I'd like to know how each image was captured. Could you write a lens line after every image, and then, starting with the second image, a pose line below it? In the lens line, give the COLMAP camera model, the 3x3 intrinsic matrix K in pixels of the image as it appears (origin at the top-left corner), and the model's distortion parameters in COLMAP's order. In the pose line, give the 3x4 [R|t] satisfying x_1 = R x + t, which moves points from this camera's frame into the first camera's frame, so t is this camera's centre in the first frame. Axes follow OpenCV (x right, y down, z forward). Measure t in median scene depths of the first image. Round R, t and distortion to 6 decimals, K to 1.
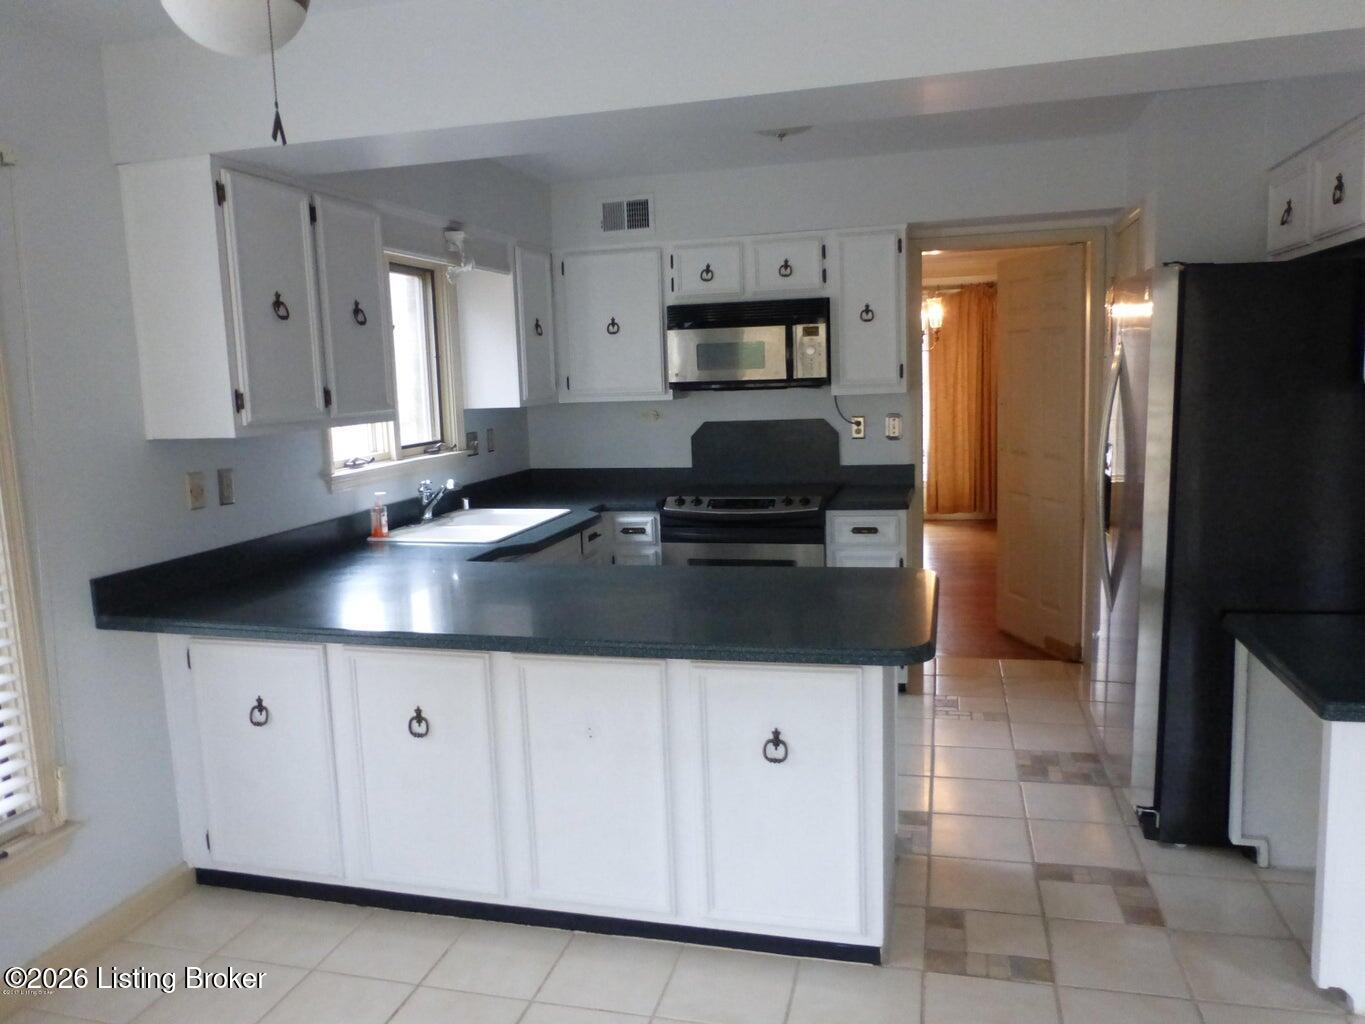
lens RADIAL K [[1012.3, 0, 679.5], [0, 1012.3, 492.6], [0, 0, 1]] dist [-0.056043, 0.026553]
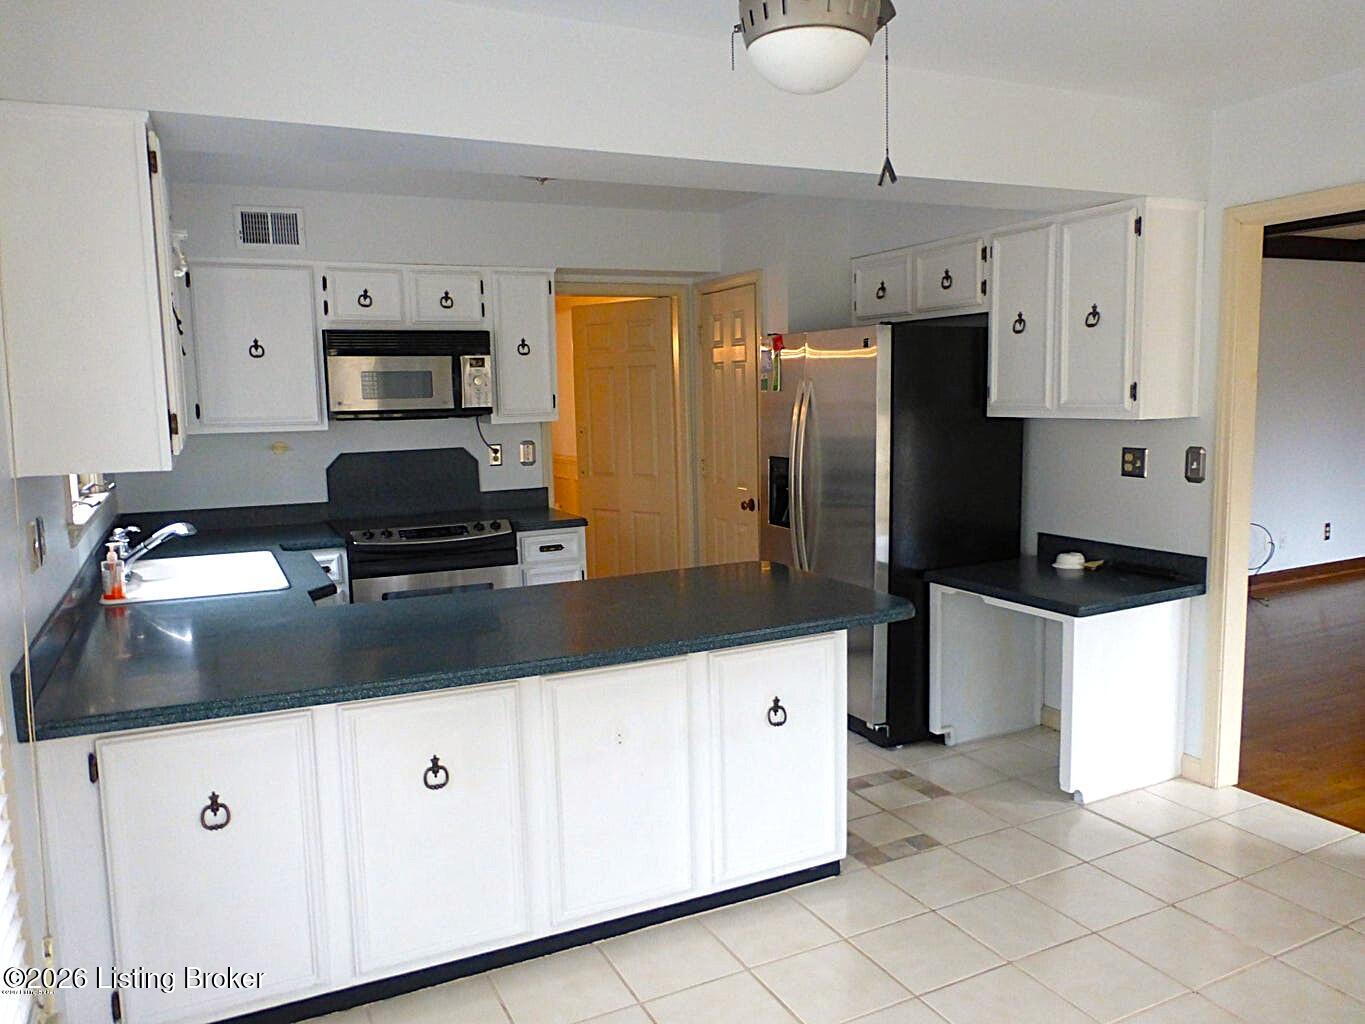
lens RADIAL K [[990.9, 0, 682.5], [0, 990.9, 512.0], [0, 0, 1]] dist [-0.050594, 0.004520]
pose [[0.755108, -0.057132, 0.653106, -0.388239], [0.070306, 0.997508, 0.005972, 0.002436], [-0.651819, 0.041408, 0.757243, 0.101509]]
